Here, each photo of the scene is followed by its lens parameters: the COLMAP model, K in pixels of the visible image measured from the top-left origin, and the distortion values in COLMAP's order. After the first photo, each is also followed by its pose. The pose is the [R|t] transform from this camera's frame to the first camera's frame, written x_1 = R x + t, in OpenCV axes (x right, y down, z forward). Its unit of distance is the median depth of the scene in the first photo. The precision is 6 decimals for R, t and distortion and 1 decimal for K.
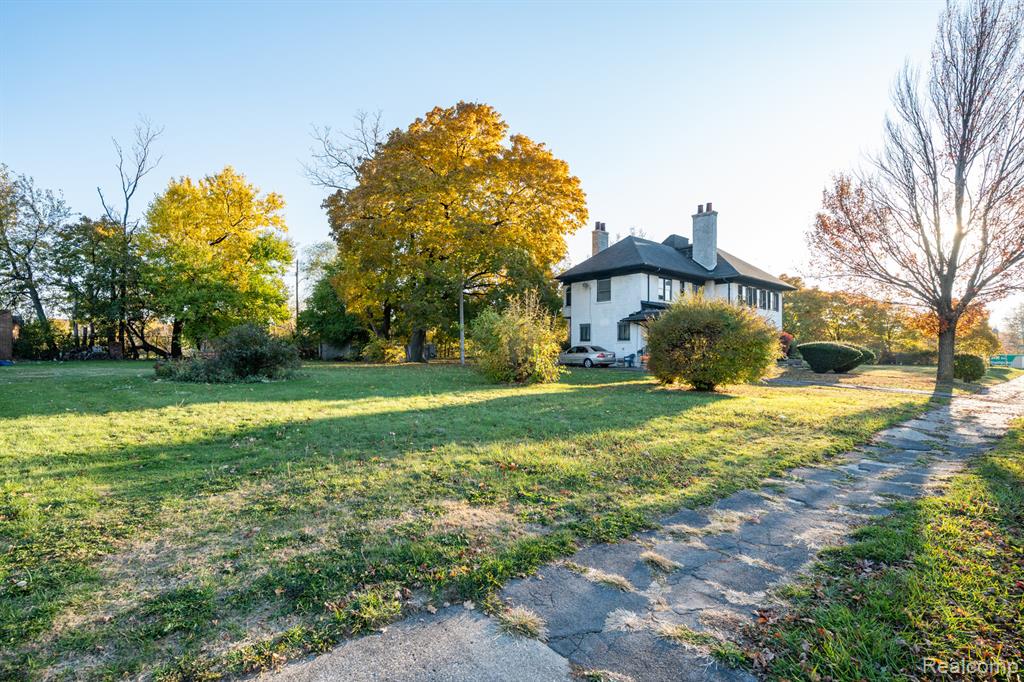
lens RADIAL K [[471.3, 0, 512.1], [0, 471.3, 351.2], [0, 0, 1]] dist [-0.000783, 0.000787]
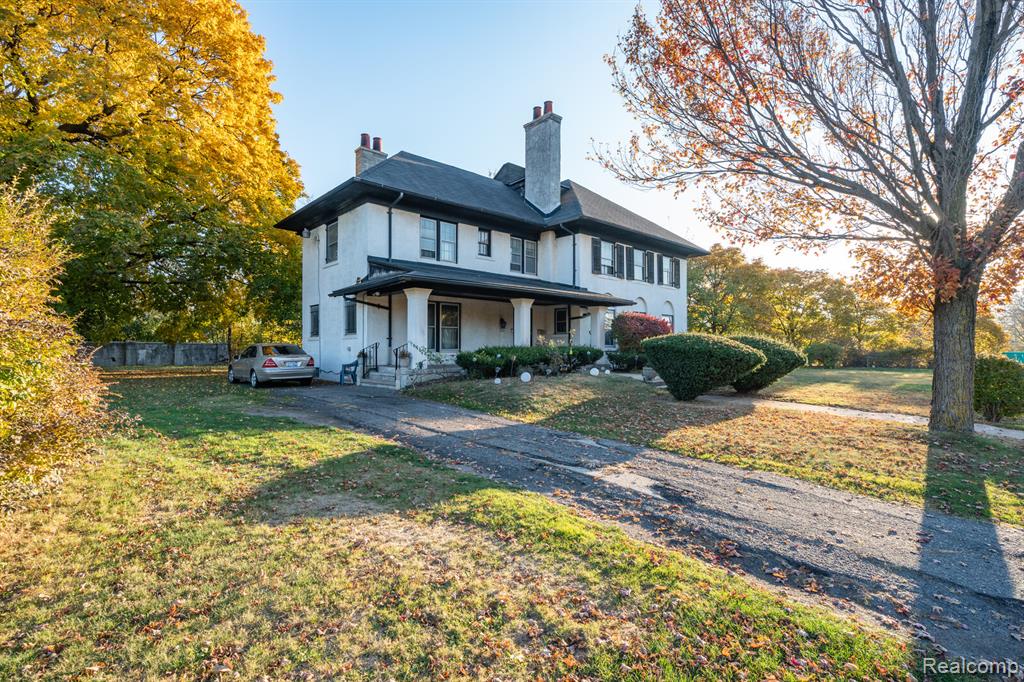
lens RADIAL K [[489.2, 0, 514.3], [0, 489.2, 346.9], [0, 0, 1]] dist [0.012120, 0.000431]
pose [[0.999009, -0.006590, 0.044021, 0.366386], [0.006851, 0.999960, -0.005793, -0.003378], [-0.043981, 0.006088, 0.999014, 0.411772]]
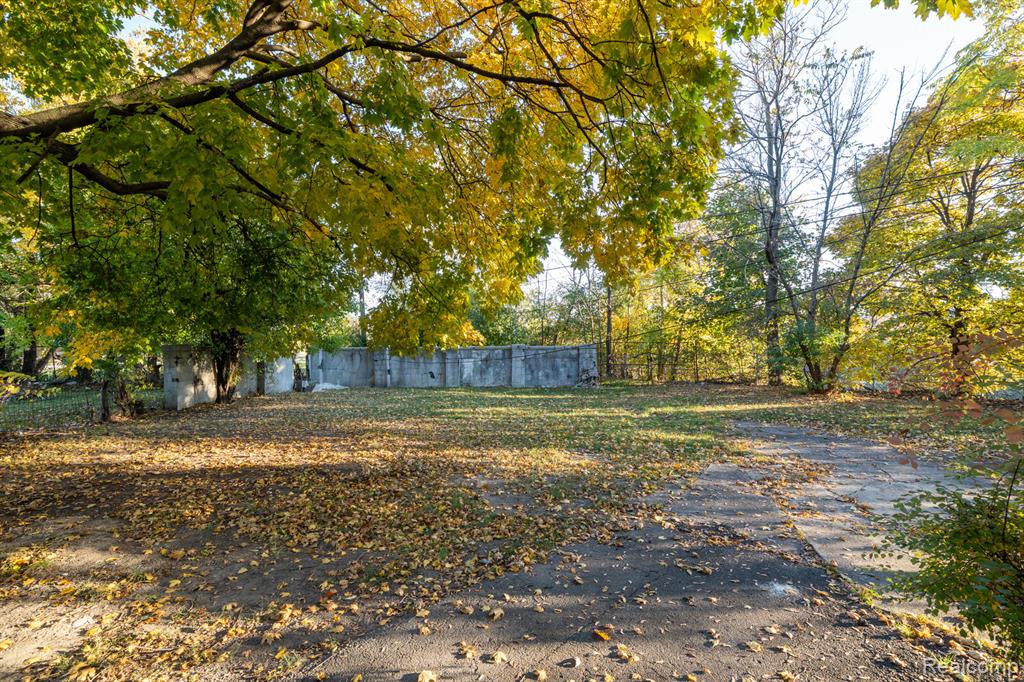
lens RADIAL K [[457.2, 0, 513.5], [0, 457.2, 344.3], [0, 0, 1]] dist [-0.001112, -0.000105]
pose [[0.705259, -0.016543, -0.708756, 0.066206], [0.012006, 0.999863, -0.011391, -0.019978], [0.708848, -0.000476, 0.705361, 1.133358]]
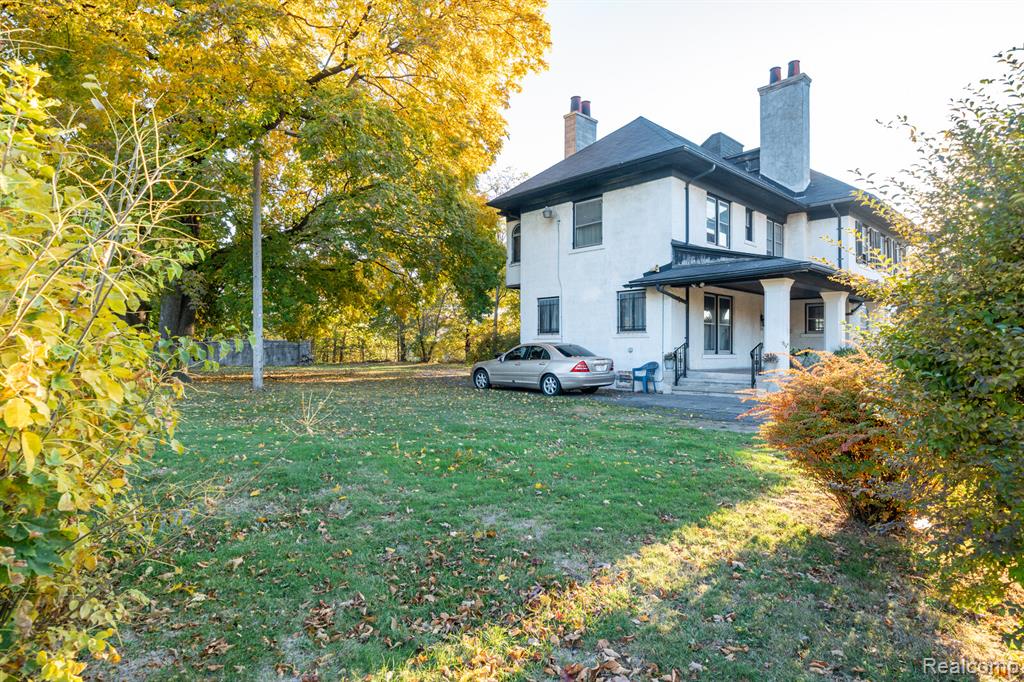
lens RADIAL K [[562.3, 0, 513.6], [0, 562.3, 345.0], [0, 0, 1]] dist [-0.002432, -0.000530]
pose [[0.998351, -0.000023, 0.057403, 0.088309], [0.000433, 0.999974, -0.007139, -0.006052], [-0.057401, 0.007152, 0.998326, 0.442008]]
